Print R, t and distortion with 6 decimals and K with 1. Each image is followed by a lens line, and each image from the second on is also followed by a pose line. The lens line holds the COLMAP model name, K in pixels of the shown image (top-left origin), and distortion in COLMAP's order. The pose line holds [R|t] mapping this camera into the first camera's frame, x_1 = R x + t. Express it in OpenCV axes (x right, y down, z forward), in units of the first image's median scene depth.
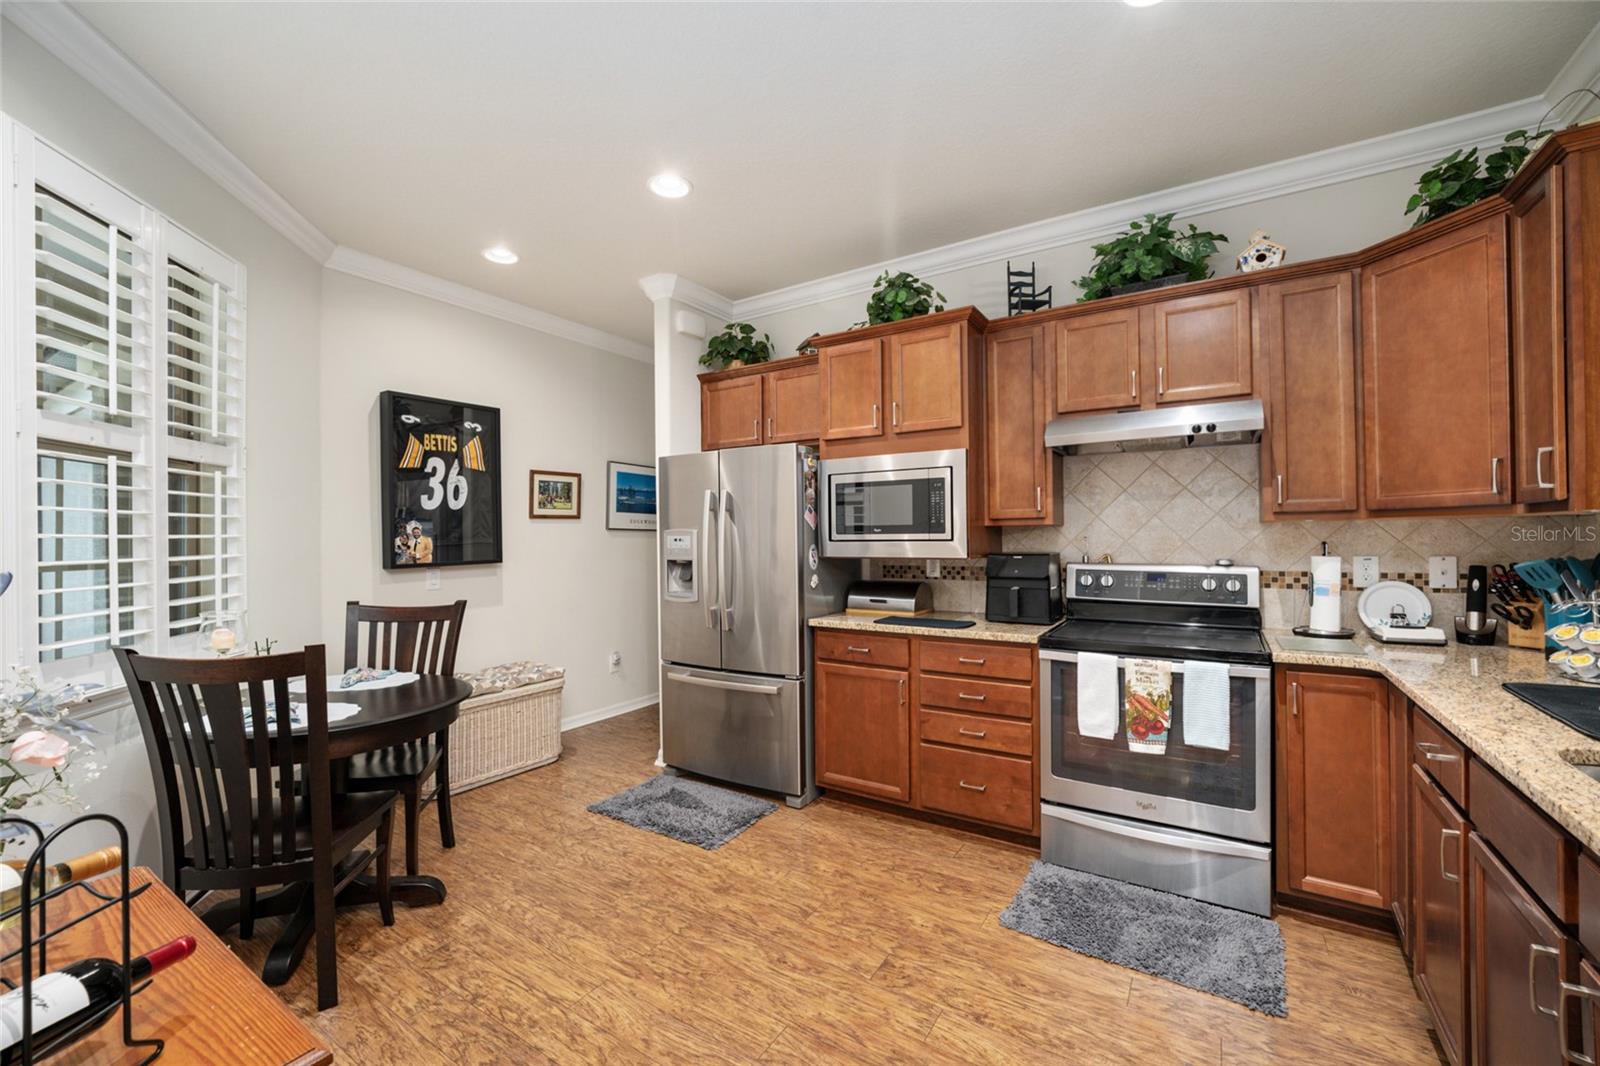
lens RADIAL K [[642.5, 0, 804.4], [0, 642.5, 537.0], [0, 0, 1]] dist [-0.014432, 0.000553]
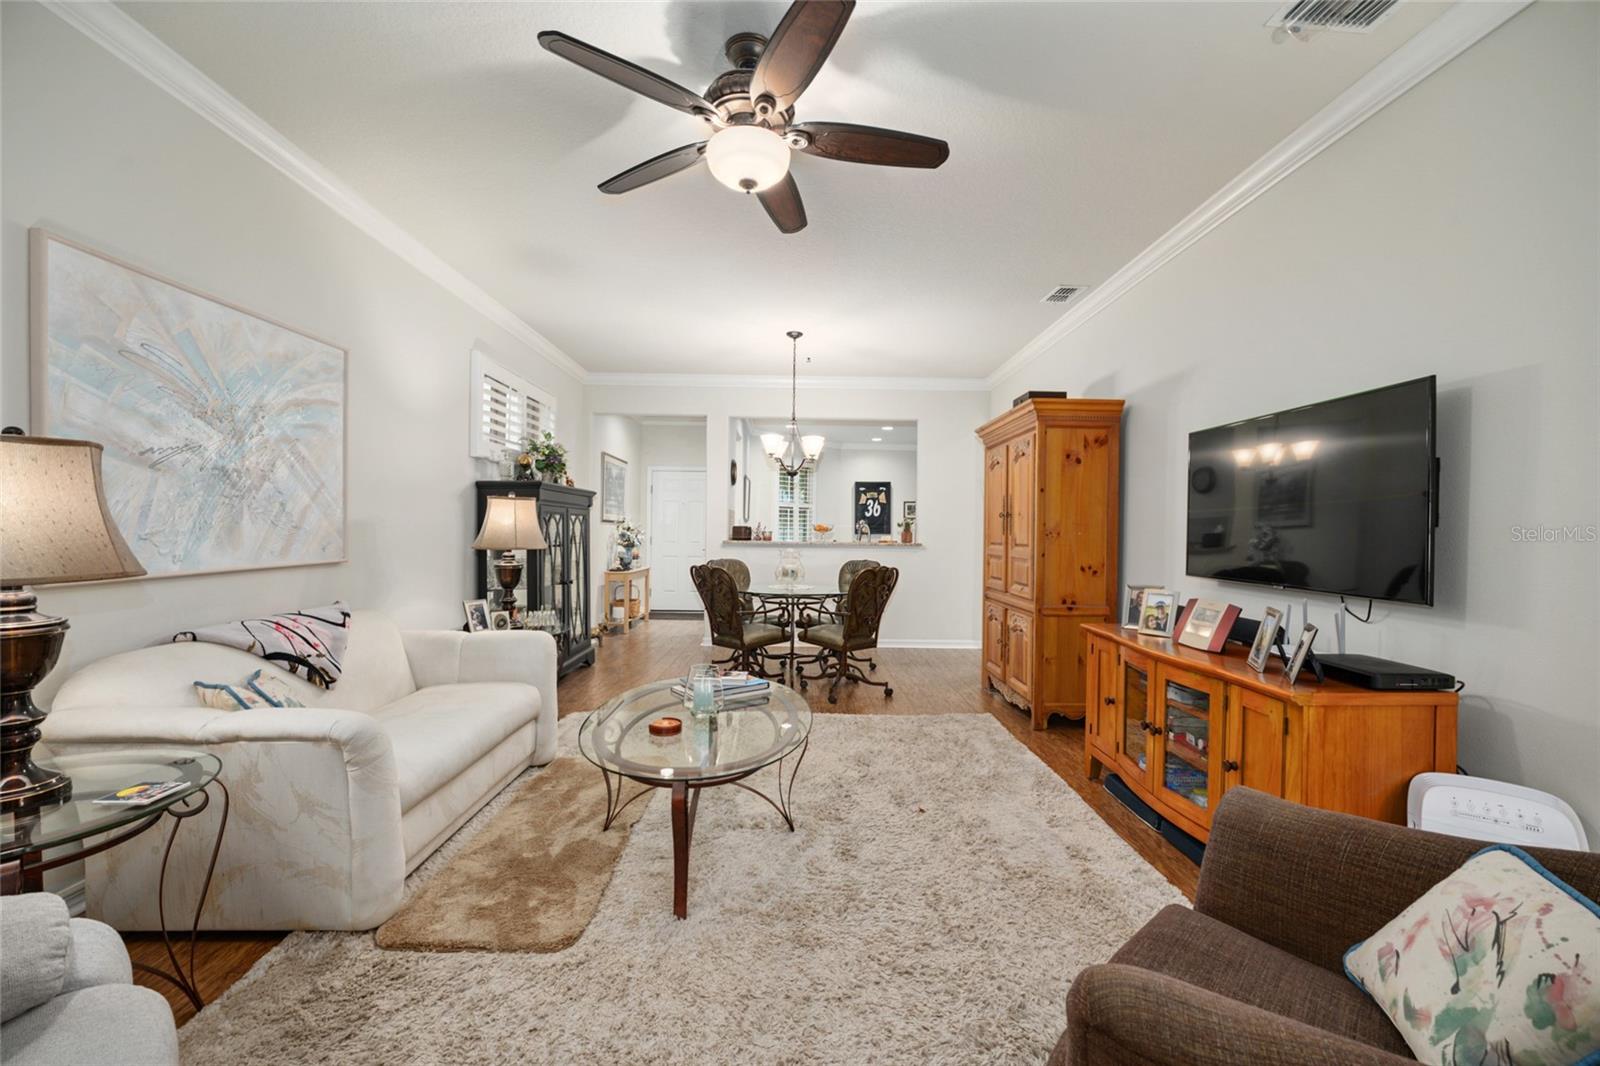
lens RADIAL K [[642.5, 0, 804.4], [0, 642.5, 537.0], [0, 0, 1]] dist [-0.014432, 0.000553]
pose [[0.548700, 0.025708, -0.835624, 2.064843], [-0.020228, 0.999643, 0.017471, 0.011630], [0.835774, 0.007317, 0.549024, -1.106292]]
